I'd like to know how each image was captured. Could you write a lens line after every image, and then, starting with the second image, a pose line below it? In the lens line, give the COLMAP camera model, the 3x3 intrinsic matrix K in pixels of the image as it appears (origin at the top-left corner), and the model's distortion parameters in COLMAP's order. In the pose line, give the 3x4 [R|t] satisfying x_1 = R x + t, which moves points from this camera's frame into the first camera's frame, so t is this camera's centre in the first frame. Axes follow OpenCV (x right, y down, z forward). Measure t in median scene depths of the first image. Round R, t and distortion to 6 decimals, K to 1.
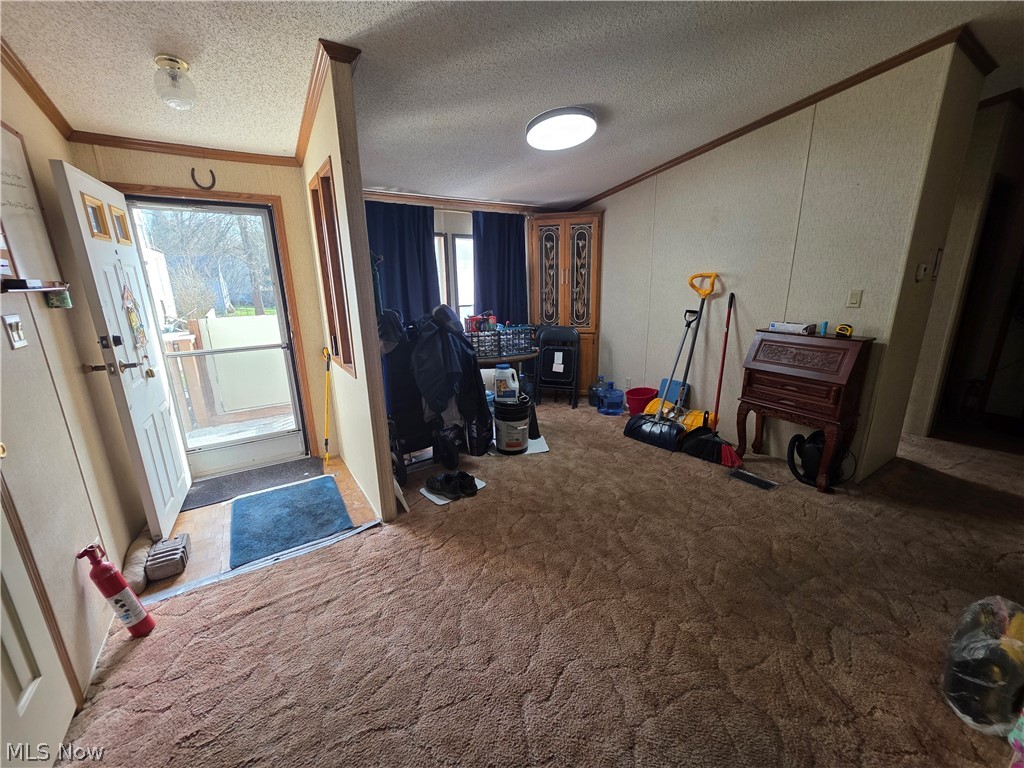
lens RADIAL K [[409.3, 0, 509.8], [0, 409.3, 380.9], [0, 0, 1]] dist [0.002742, -0.000316]
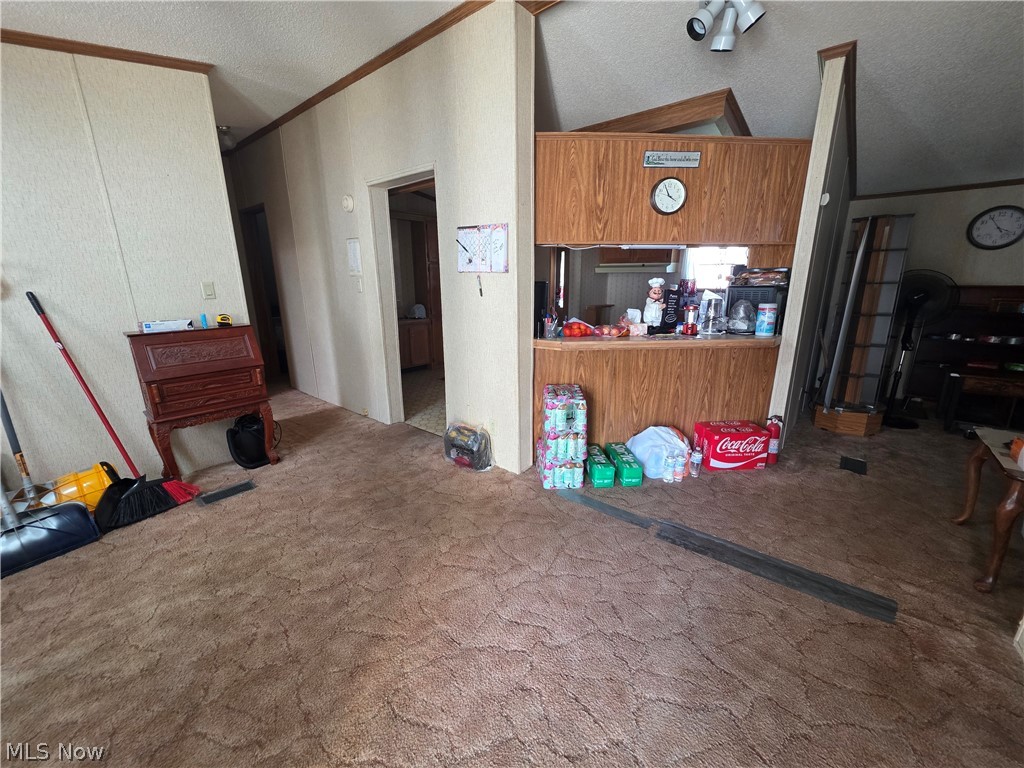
lens RADIAL K [[409.3, 0, 507.4], [0, 409.3, 384.4], [0, 0, 1]] dist [0.002742, -0.000316]
pose [[-0.283072, -0.227269, 0.931783, -0.404255], [0.251987, 0.919765, 0.300891, -0.103136], [-0.925404, 0.319971, -0.203091, 0.580334]]
